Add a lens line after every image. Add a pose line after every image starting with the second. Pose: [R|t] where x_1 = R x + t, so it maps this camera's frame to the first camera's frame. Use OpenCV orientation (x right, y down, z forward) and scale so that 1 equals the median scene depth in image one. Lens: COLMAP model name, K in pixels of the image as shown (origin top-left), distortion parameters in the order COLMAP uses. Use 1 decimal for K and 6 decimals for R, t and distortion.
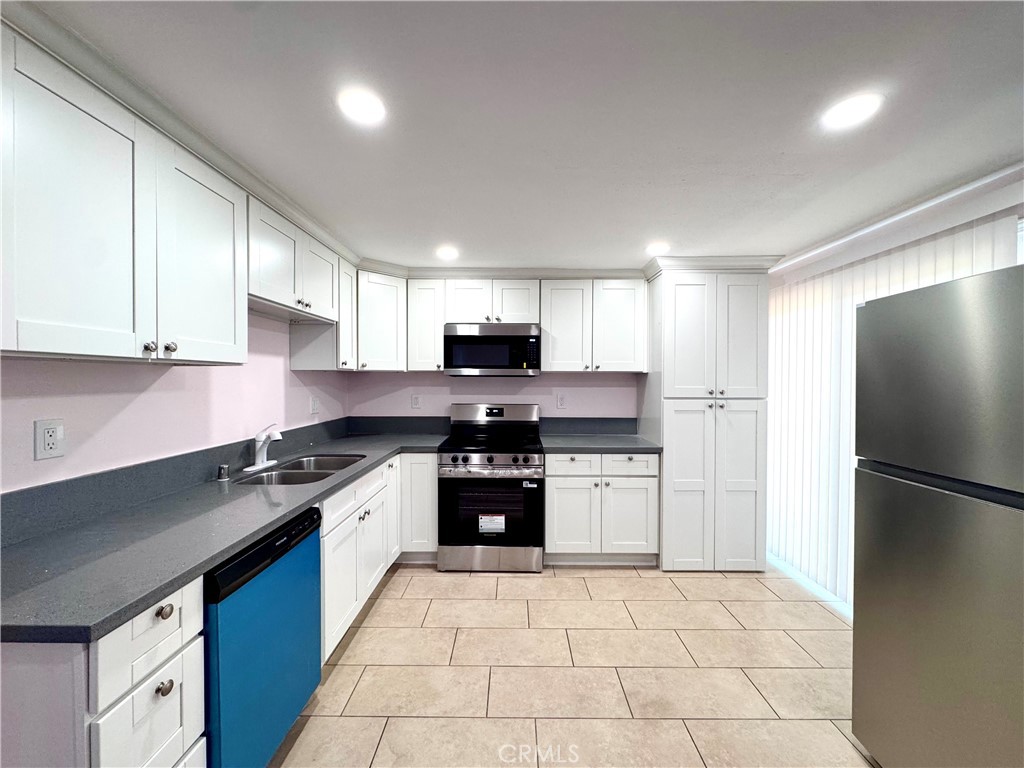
lens RADIAL K [[410.1, 0, 507.8], [0, 410.1, 385.1], [0, 0, 1]] dist [-0.000754, -0.000635]
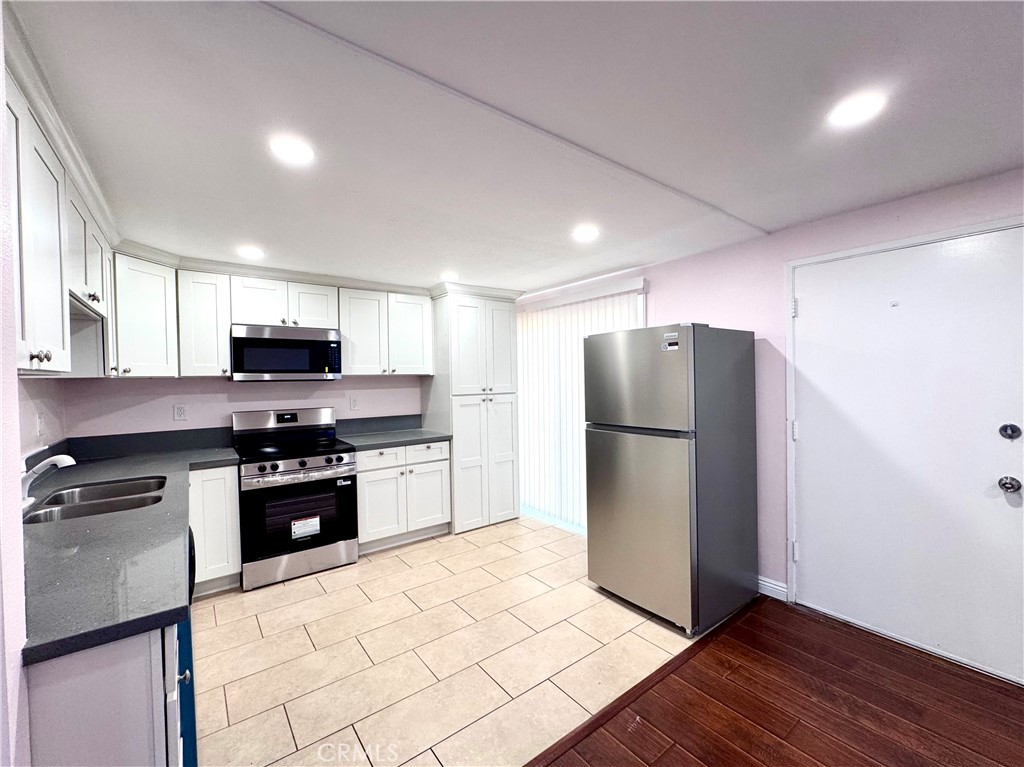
lens RADIAL K [[429.6, 0, 502.7], [0, 429.6, 384.0], [0, 0, 1]] dist [-0.000520, -0.000162]
pose [[0.800975, -0.025188, 0.598168, -0.273226], [0.028221, 0.999592, 0.004301, -0.004534], [-0.598033, 0.013436, 0.801359, -0.138339]]
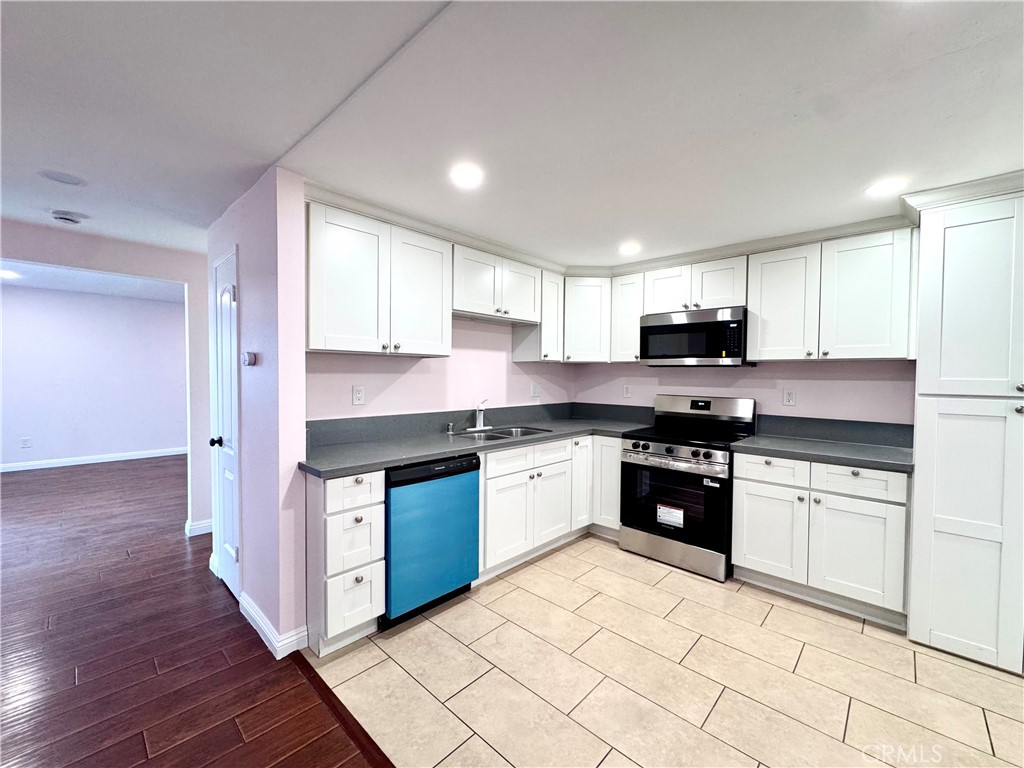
lens RADIAL K [[410.1, 0, 507.8], [0, 410.1, 385.1], [0, 0, 1]] dist [-0.000754, -0.000635]
pose [[0.735542, 0.023378, -0.677076, 0.332838], [-0.019266, 0.999722, 0.013589, 0.019192], [0.677205, 0.003050, 0.735788, 0.013509]]
